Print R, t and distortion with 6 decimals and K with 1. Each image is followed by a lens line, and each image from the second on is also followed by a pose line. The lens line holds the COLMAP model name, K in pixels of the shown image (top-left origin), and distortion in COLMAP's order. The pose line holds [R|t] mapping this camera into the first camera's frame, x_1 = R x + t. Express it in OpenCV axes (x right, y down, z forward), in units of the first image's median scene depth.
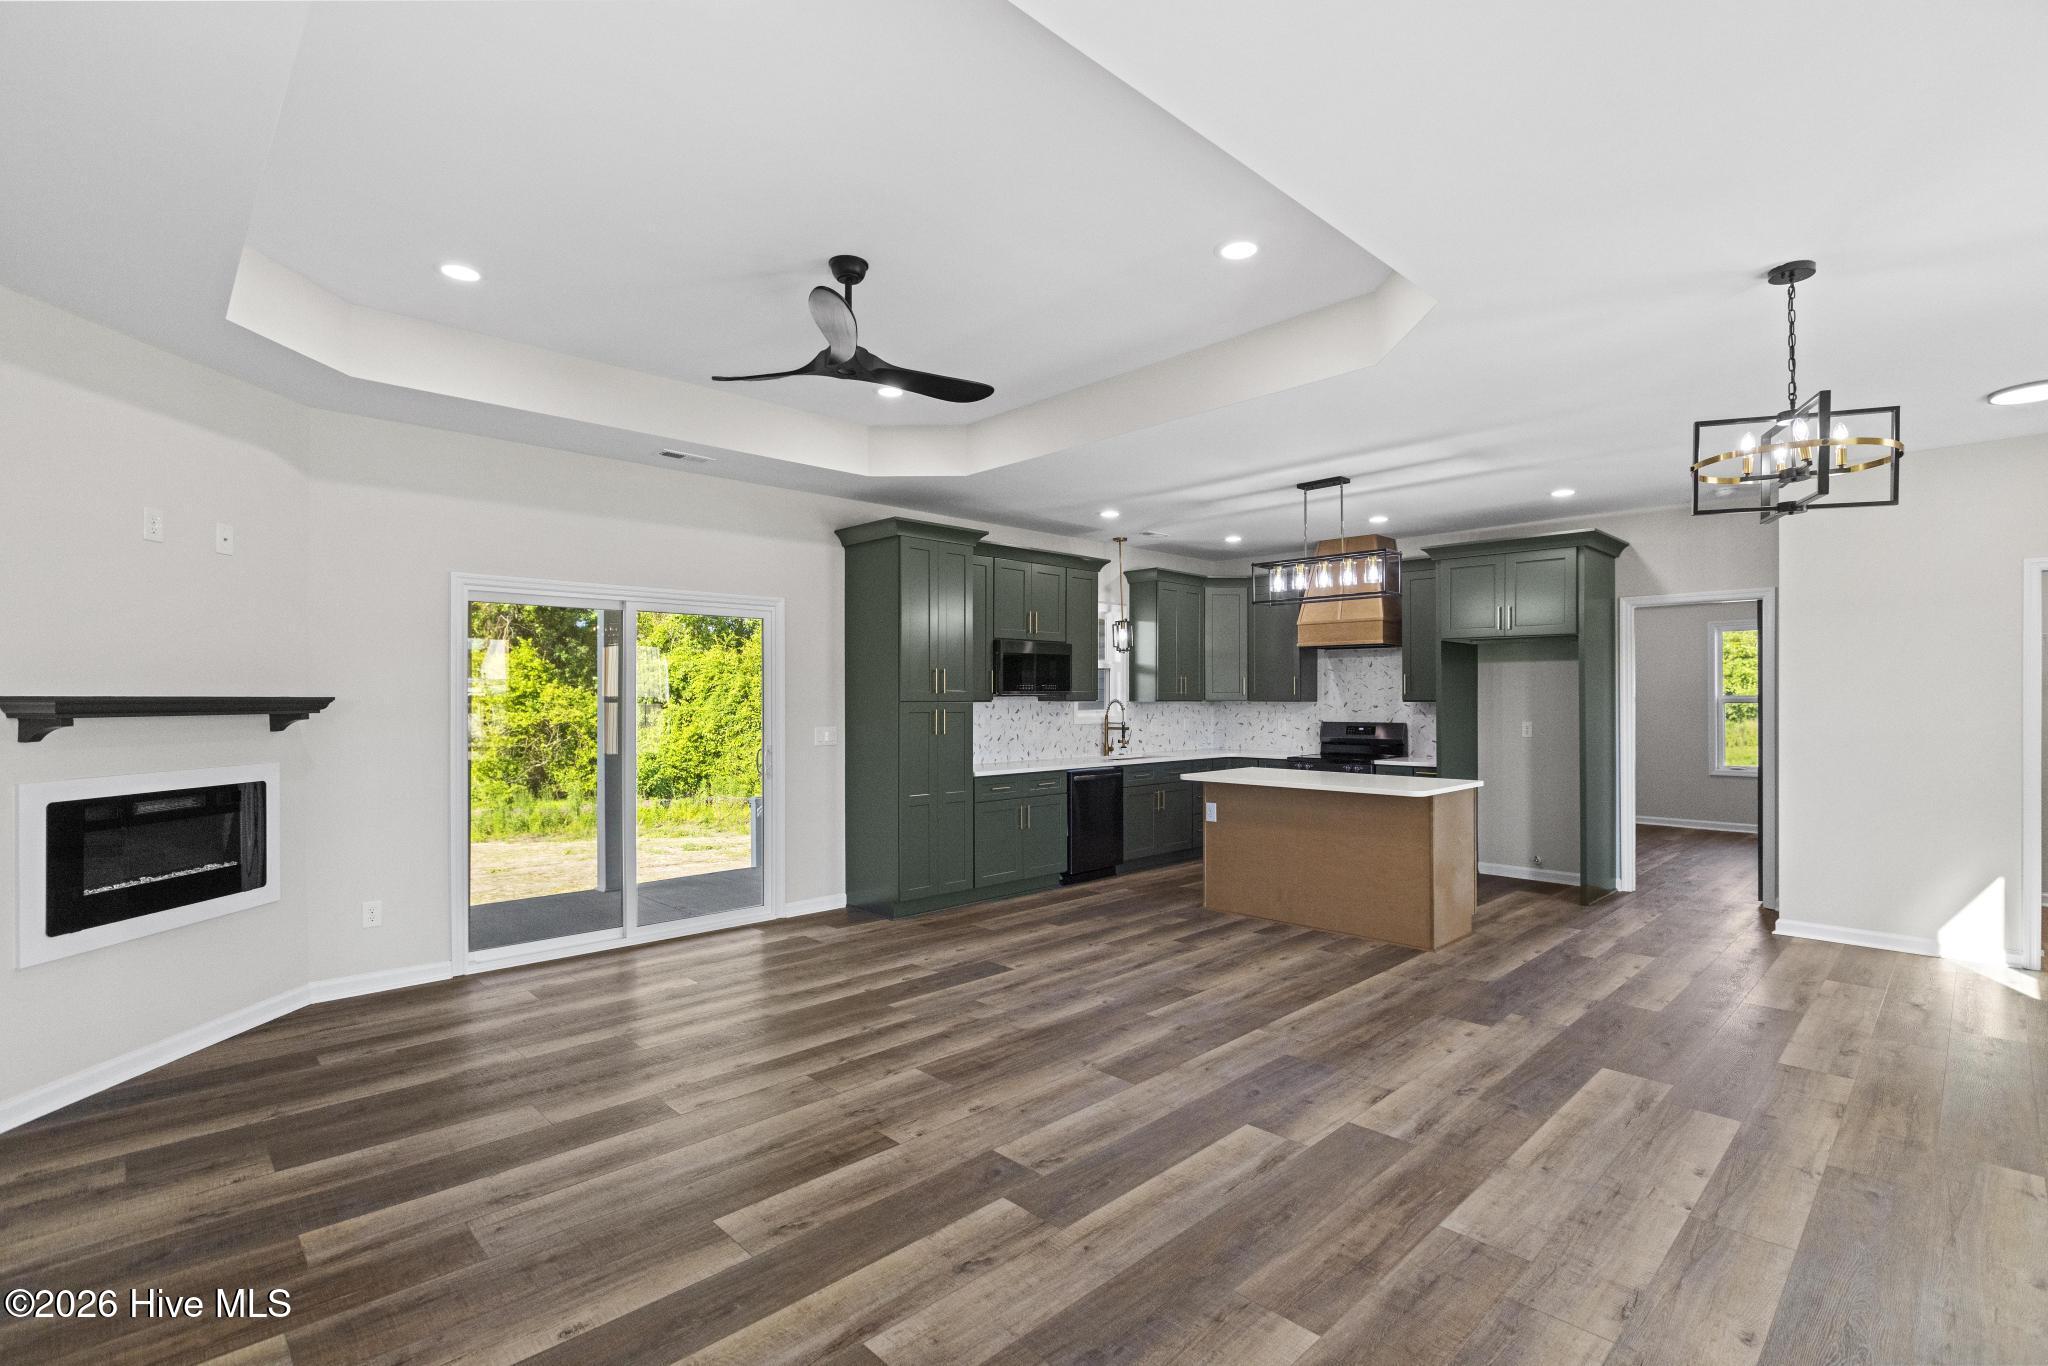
lens RADIAL K [[947.9, 0, 1027.2], [0, 947.9, 693.7], [0, 0, 1]] dist [-0.005914, -0.000511]
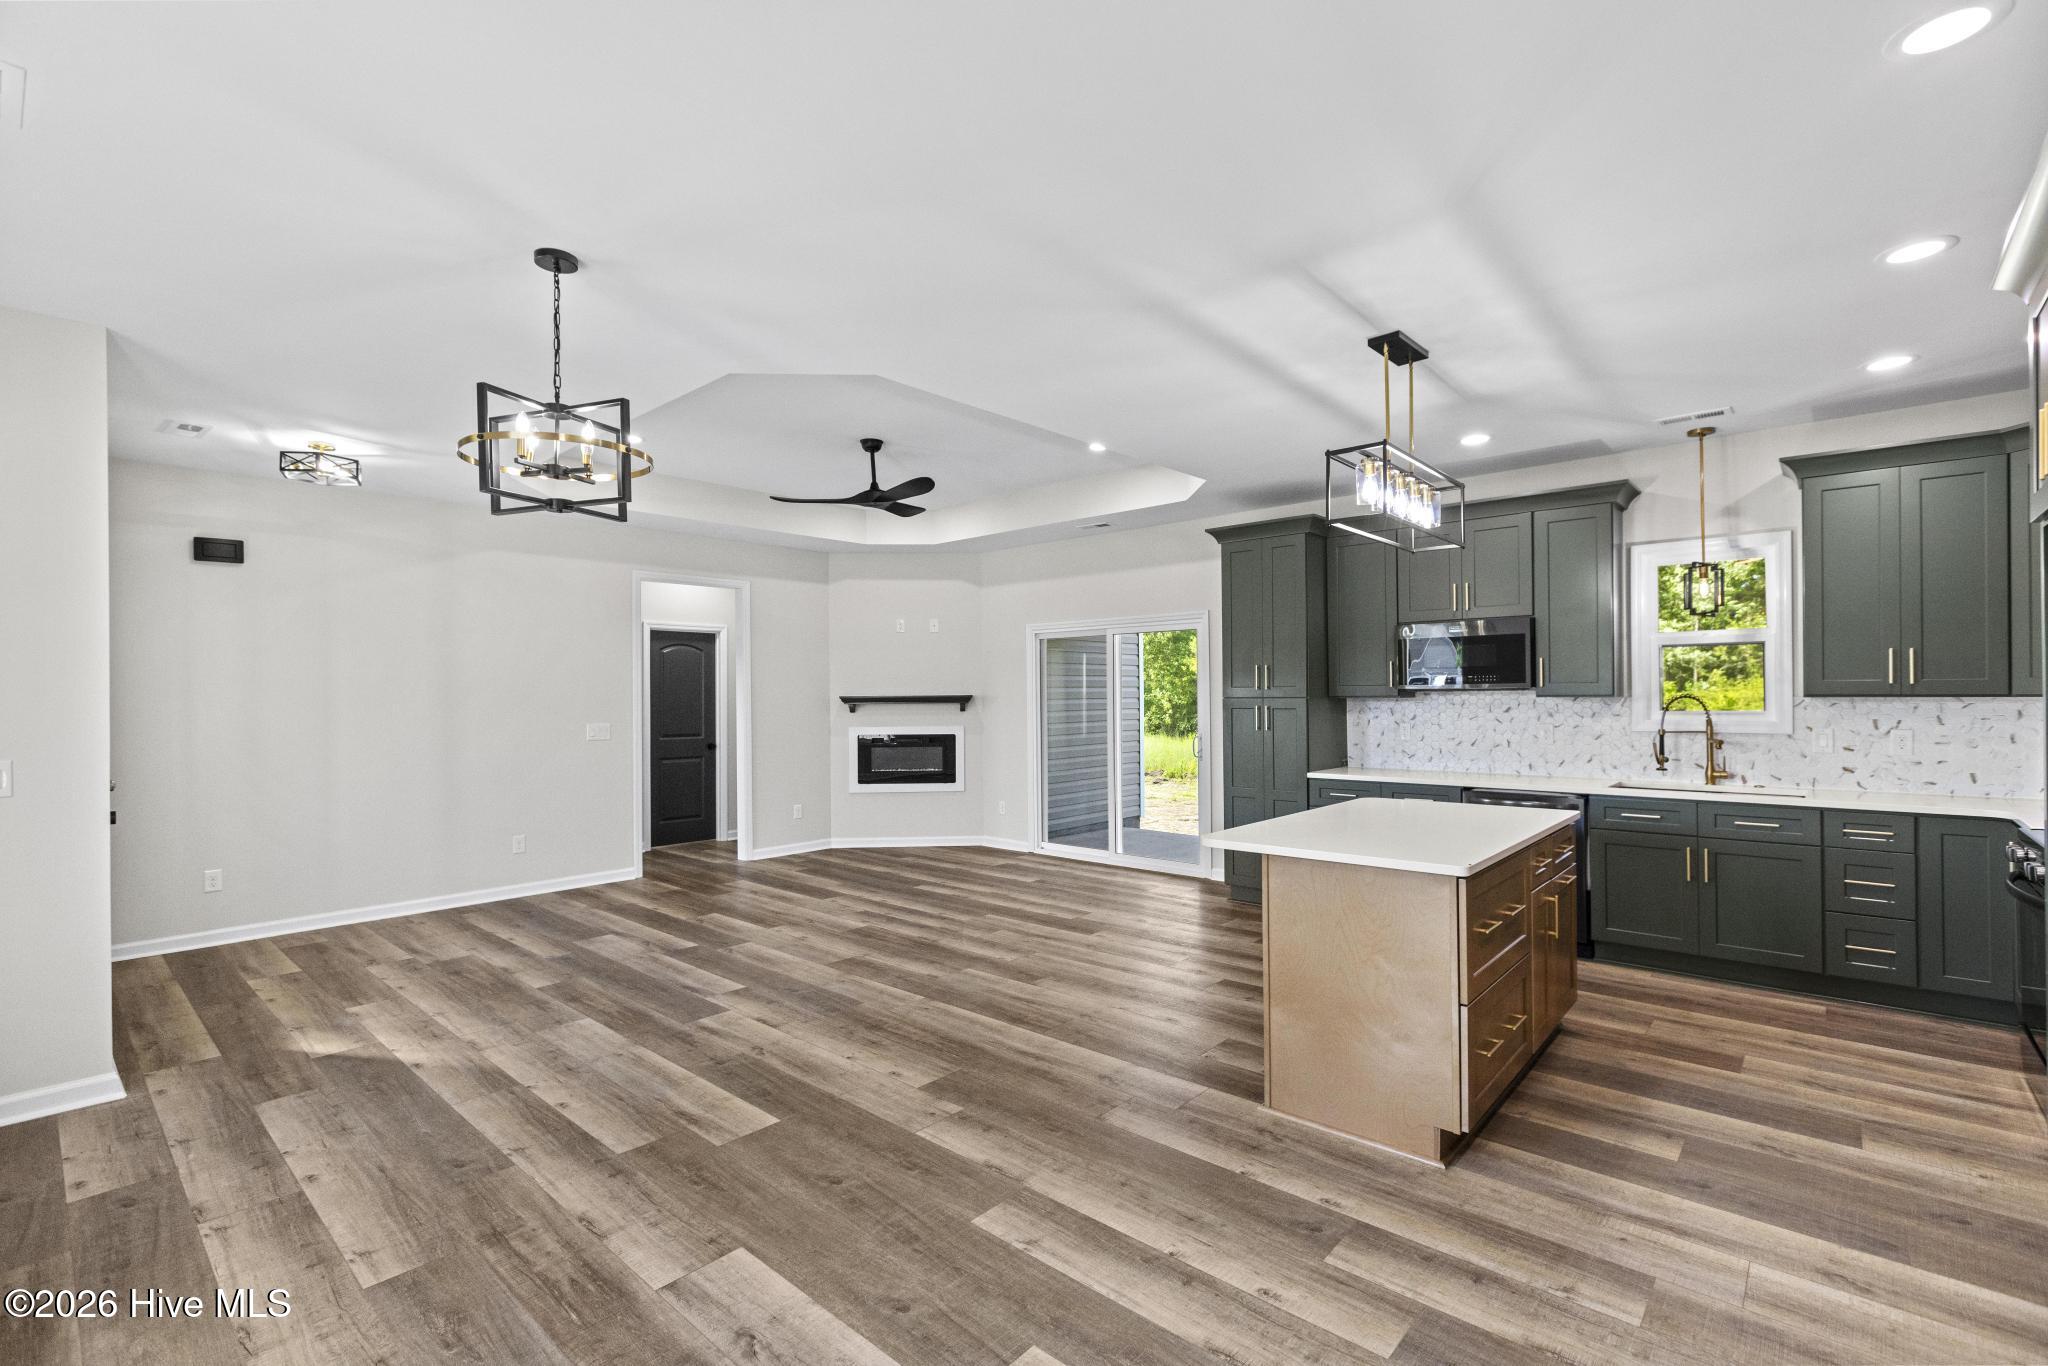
lens RADIAL K [[920.6, 0, 1026.5], [0, 920.6, 687.5], [0, 0, 1]] dist [-0.000052, -0.000244]
pose [[0.059656, -0.007392, -0.998192, 1.501894], [0.011678, 0.999909, -0.006707, 0.001940], [0.998151, -0.011257, 0.059737, 1.199195]]
